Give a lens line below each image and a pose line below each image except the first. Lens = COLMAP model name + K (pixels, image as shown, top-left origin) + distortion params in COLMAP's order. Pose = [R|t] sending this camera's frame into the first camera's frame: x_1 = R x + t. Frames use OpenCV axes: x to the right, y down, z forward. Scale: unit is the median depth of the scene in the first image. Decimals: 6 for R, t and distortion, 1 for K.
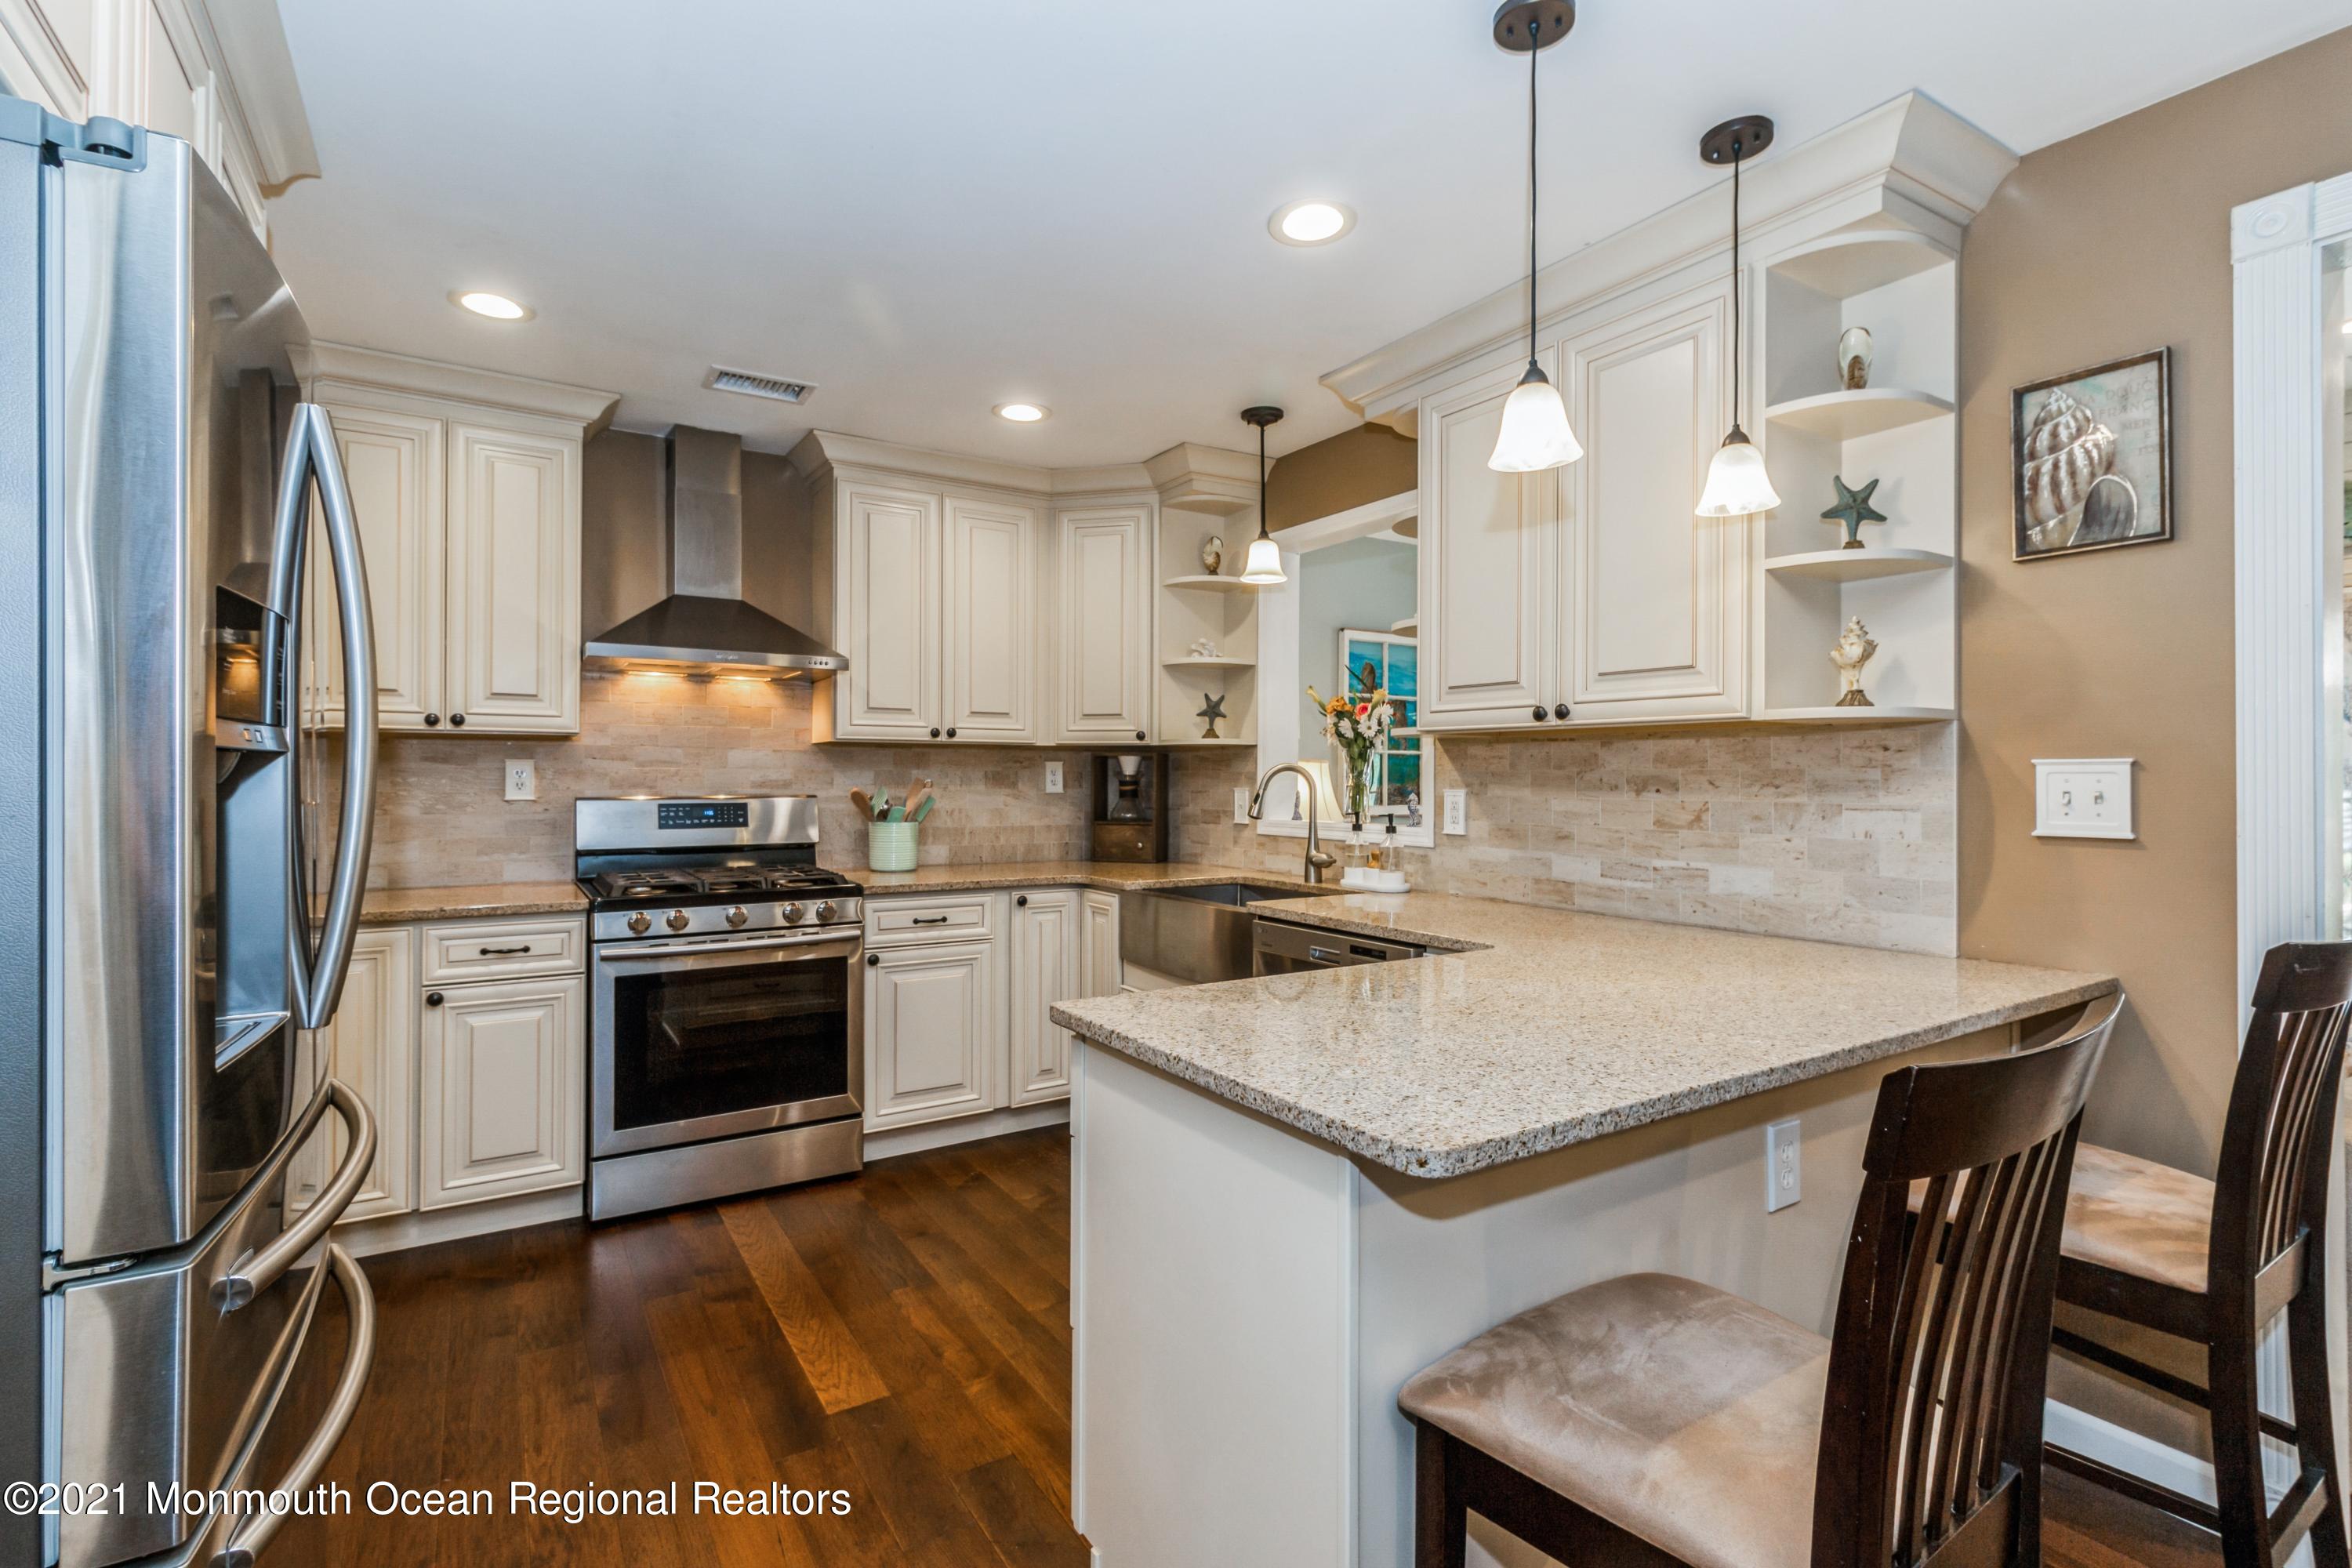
lens RADIAL K [[1093.7, 0, 1181.1], [0, 1093.7, 779.0], [0, 0, 1]] dist [0.003005, 0.000460]
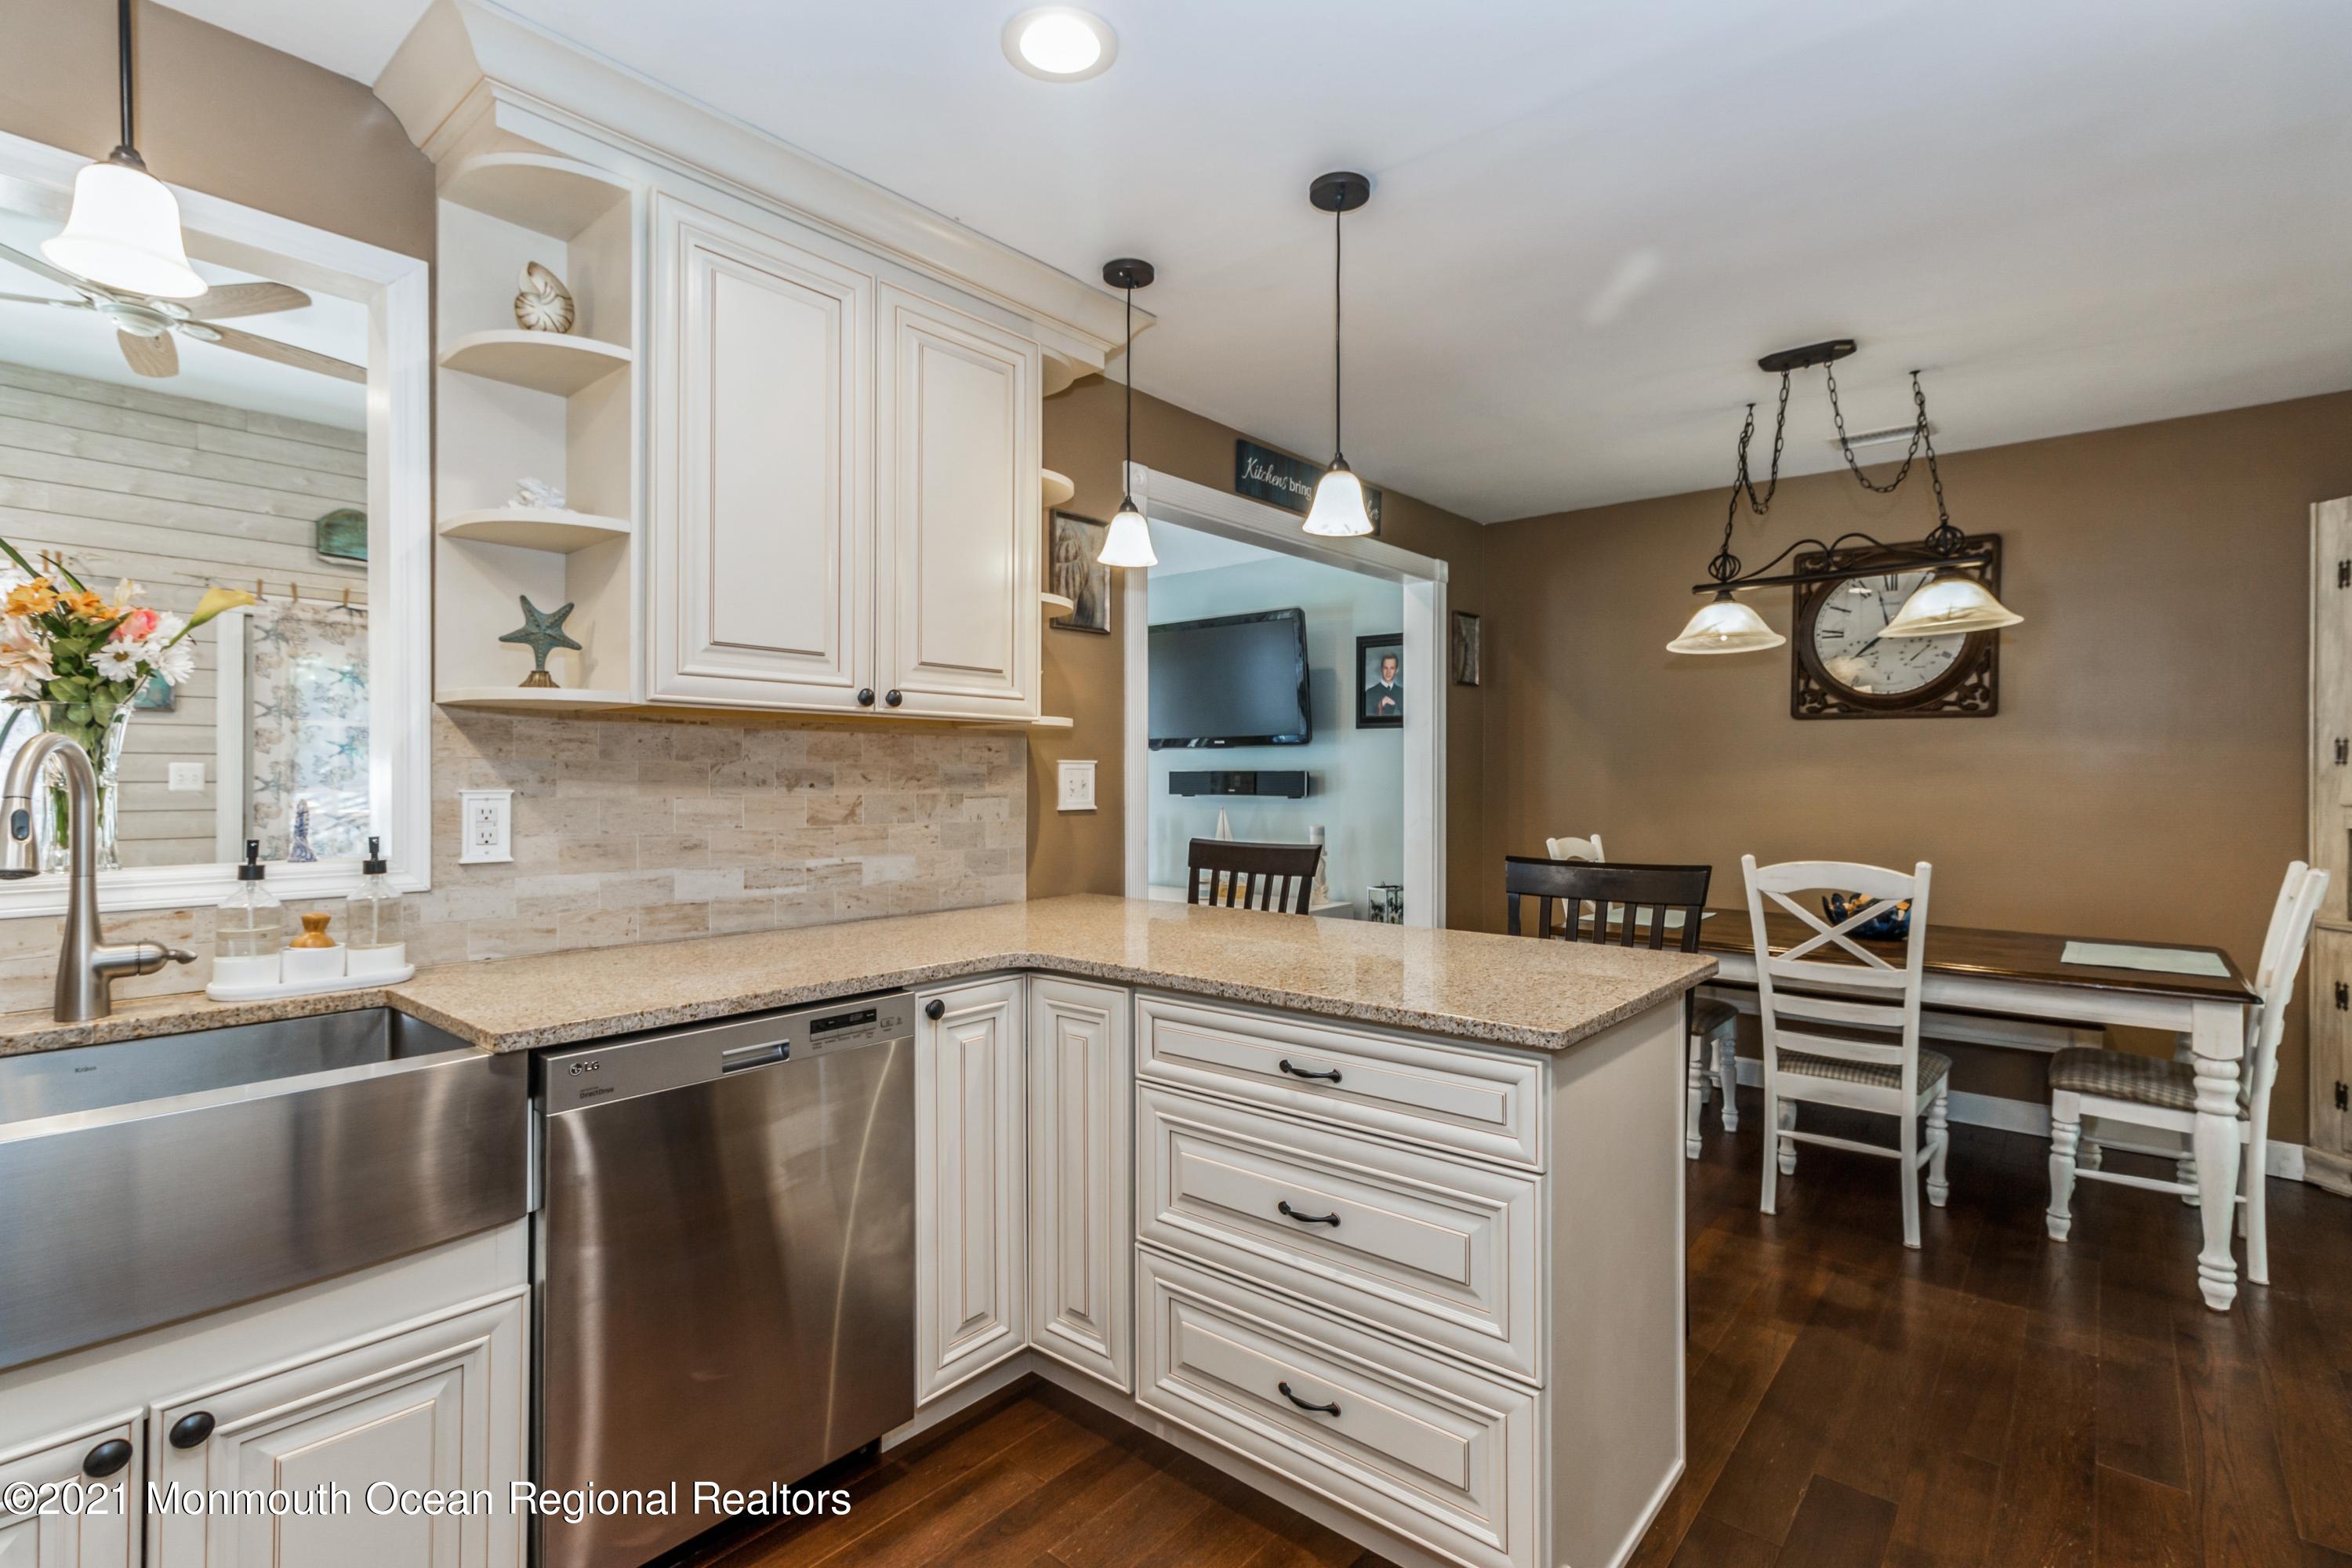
lens RADIAL K [[1093.7, 0, 1187.4], [0, 1093.7, 776.0], [0, 0, 1]] dist [0.003005, 0.000460]
pose [[-0.293658, -0.007257, 0.955883, -0.497447], [-0.005133, 0.999969, 0.006015, -0.004149], [-0.955897, -0.003140, -0.293686, 0.877957]]
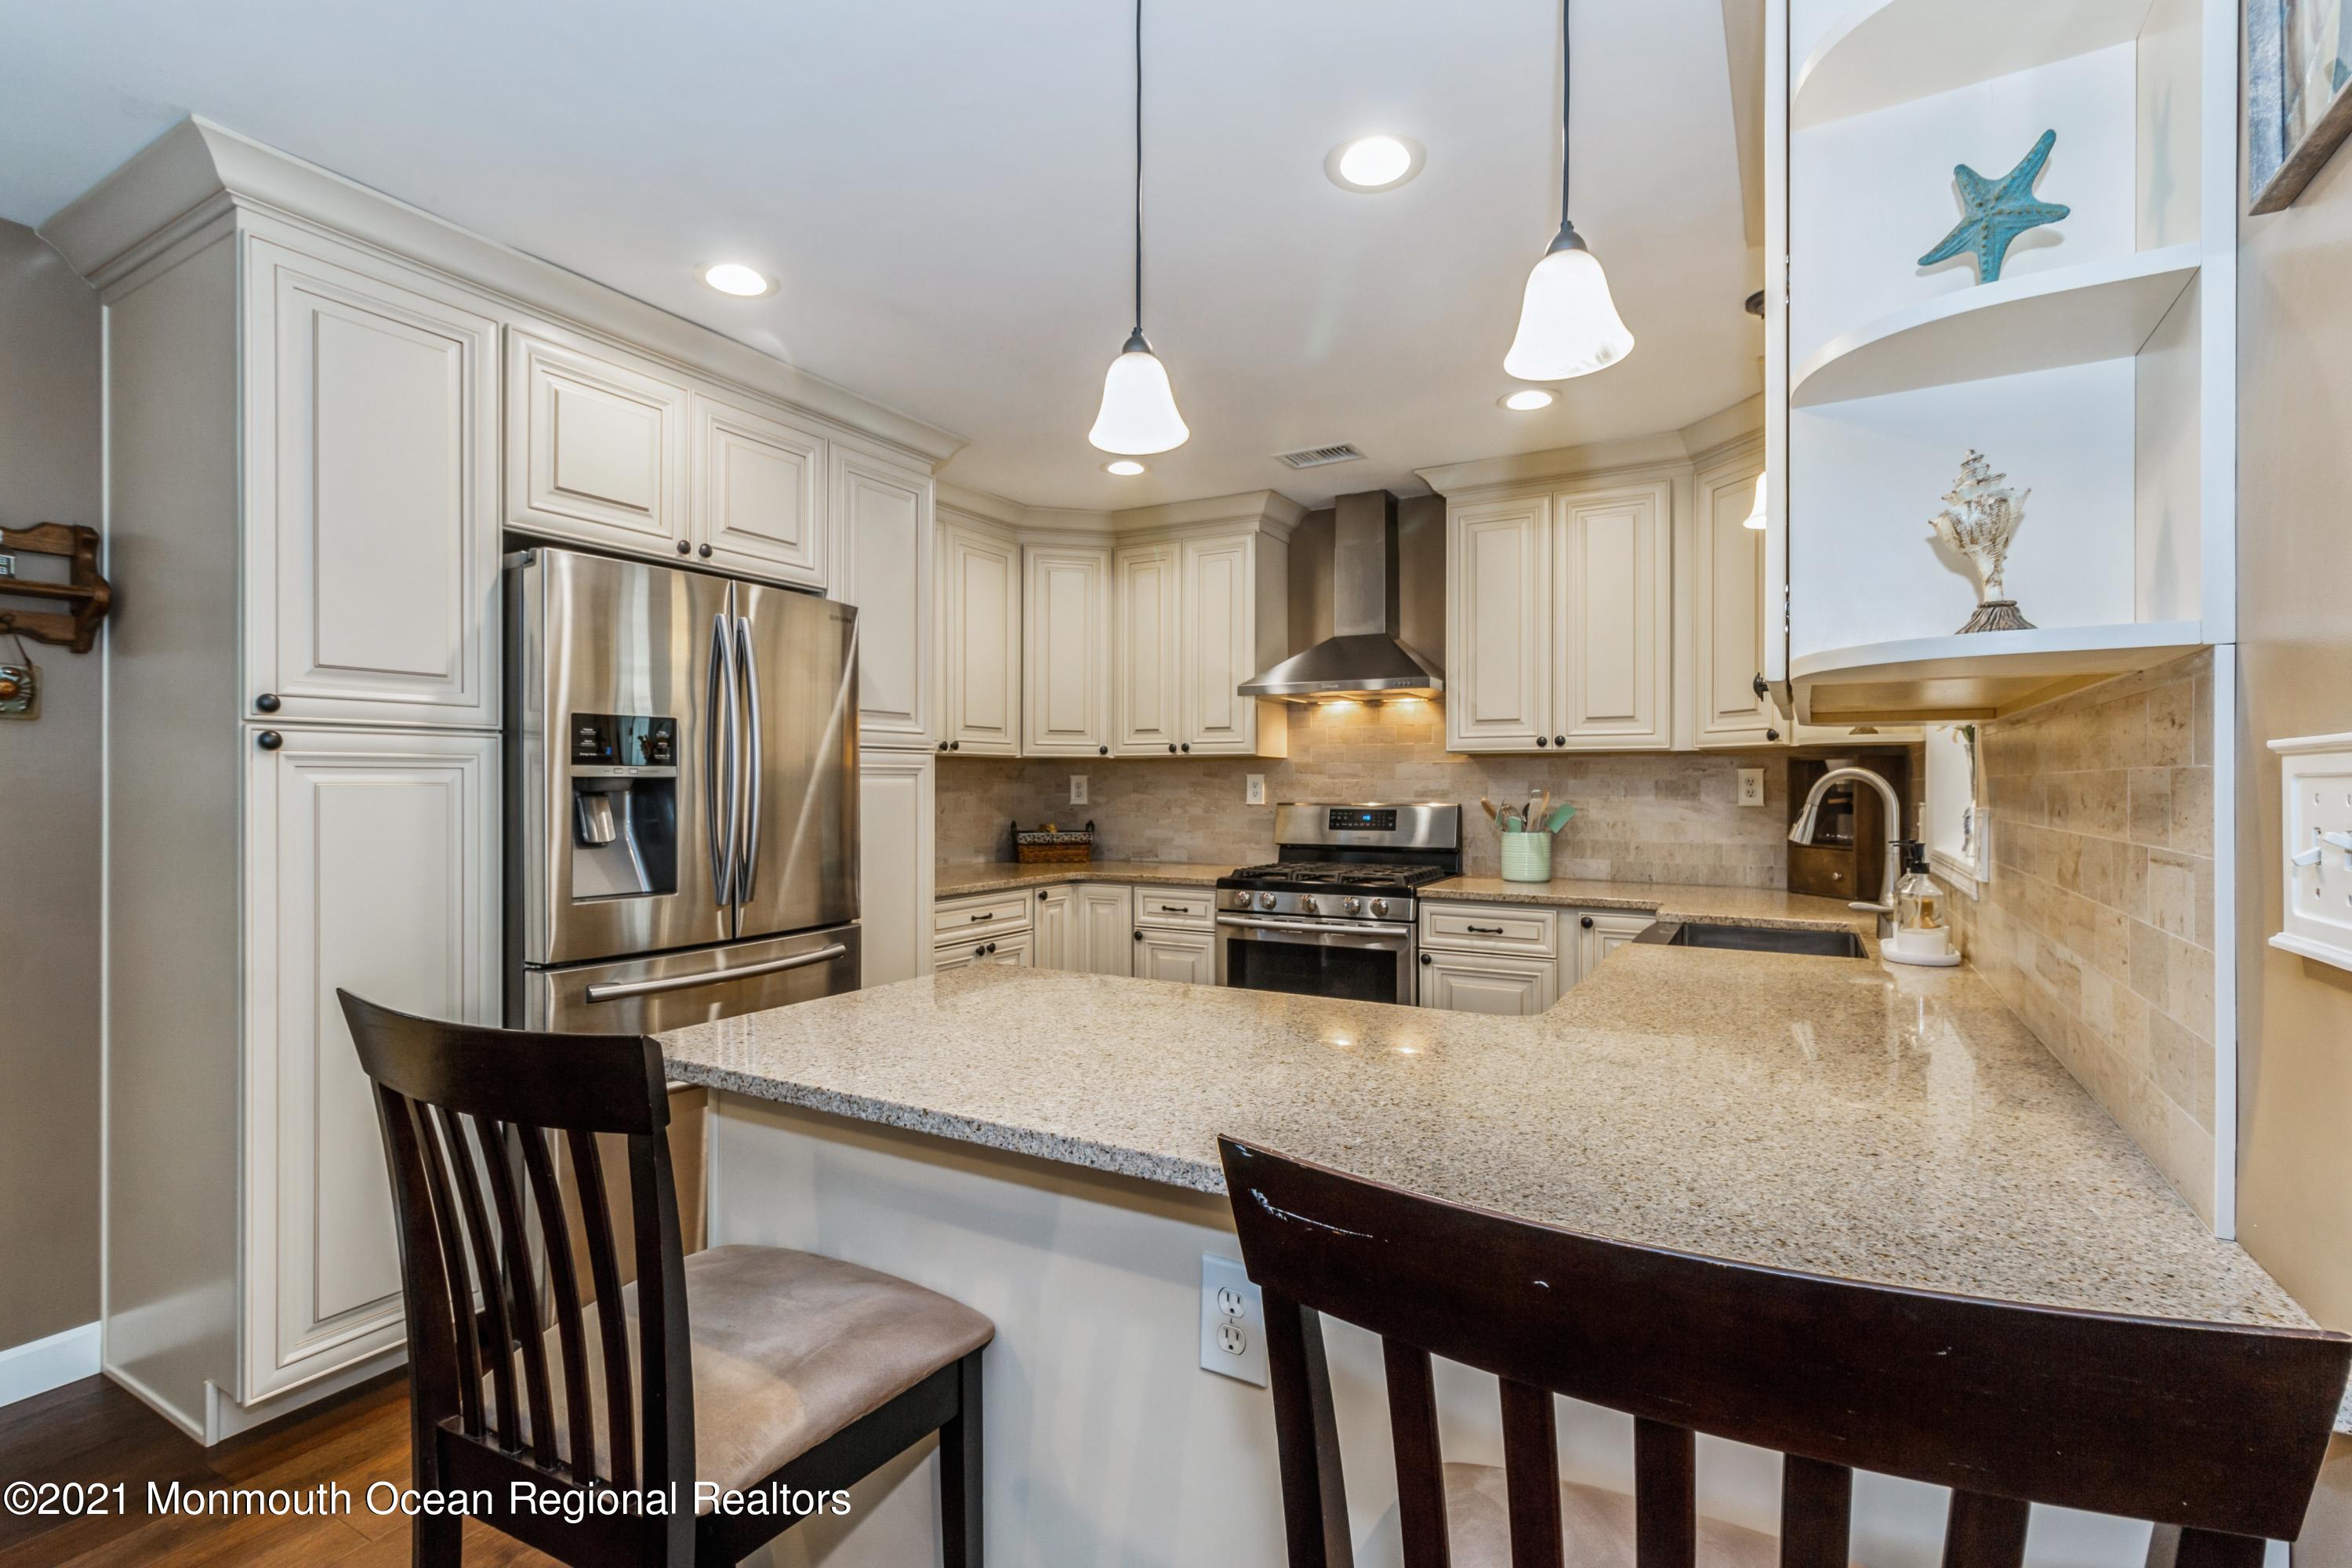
lens RADIAL K [[1093.7, 0, 1168.8], [0, 1093.7, 783.1], [0, 0, 1]] dist [0.003005, 0.000460]
pose [[0.451524, -0.004031, -0.892250, 0.654060], [-0.000314, 0.999989, -0.004677, -0.000882], [0.892259, 0.002392, 0.451518, 0.350453]]
